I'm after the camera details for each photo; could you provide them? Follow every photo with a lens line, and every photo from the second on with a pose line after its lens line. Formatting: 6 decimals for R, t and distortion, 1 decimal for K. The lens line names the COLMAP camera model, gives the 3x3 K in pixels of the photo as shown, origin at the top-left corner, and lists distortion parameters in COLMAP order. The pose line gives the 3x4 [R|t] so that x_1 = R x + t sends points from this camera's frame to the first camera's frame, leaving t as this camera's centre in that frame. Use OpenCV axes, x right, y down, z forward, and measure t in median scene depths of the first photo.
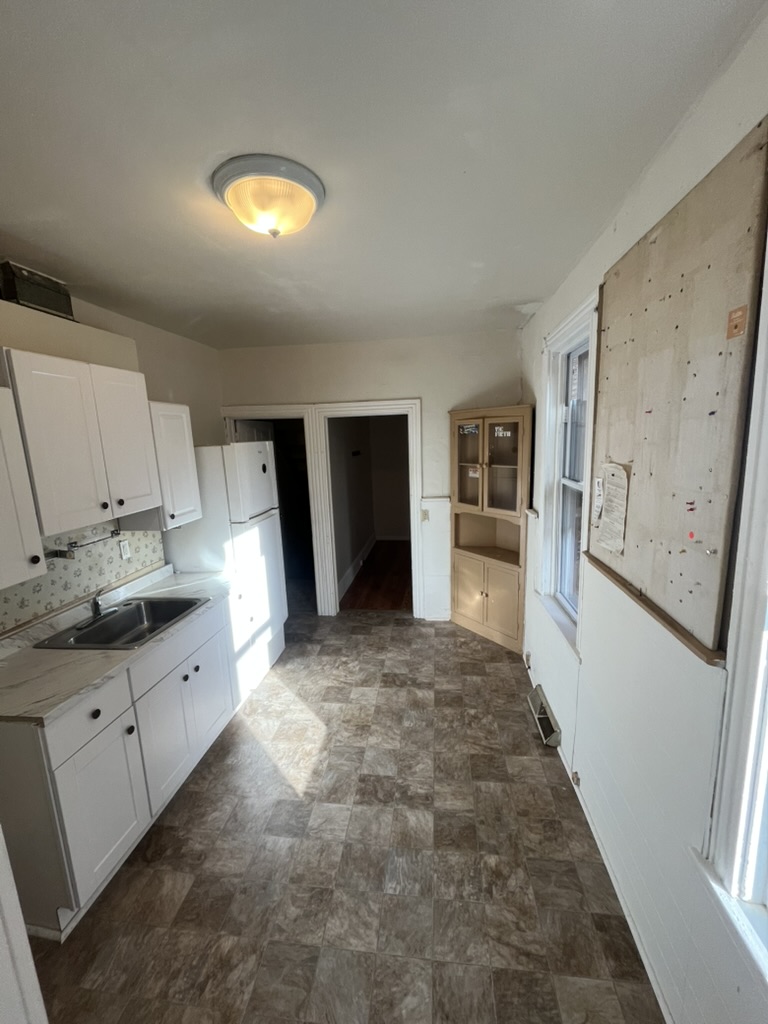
lens RADIAL K [[416.2, 0, 385.5], [0, 416.2, 512.5], [0, 0, 1]] dist [-0.002264, 0.000256]
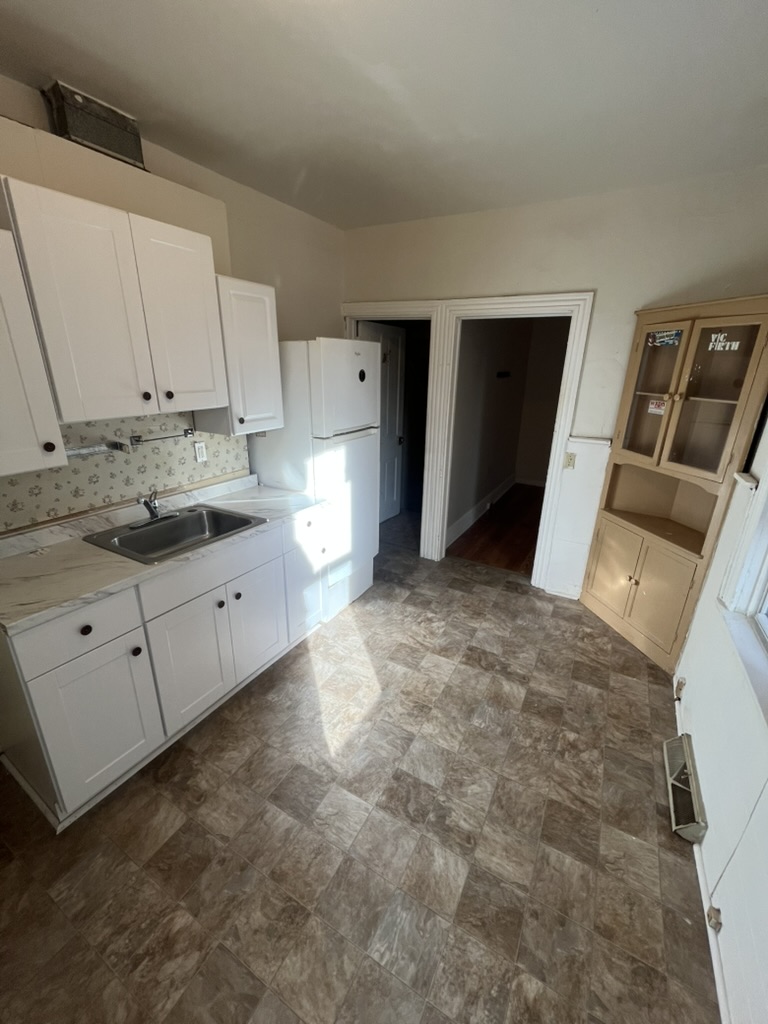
lens RADIAL K [[416.2, 0, 384.3], [0, 416.2, 510.3], [0, 0, 1]] dist [-0.002264, 0.000256]
pose [[0.922844, 0.177716, -0.341725, 0.100059], [-0.121248, 0.976128, 0.180204, -0.000743], [0.365593, -0.124867, 0.922361, 0.303400]]
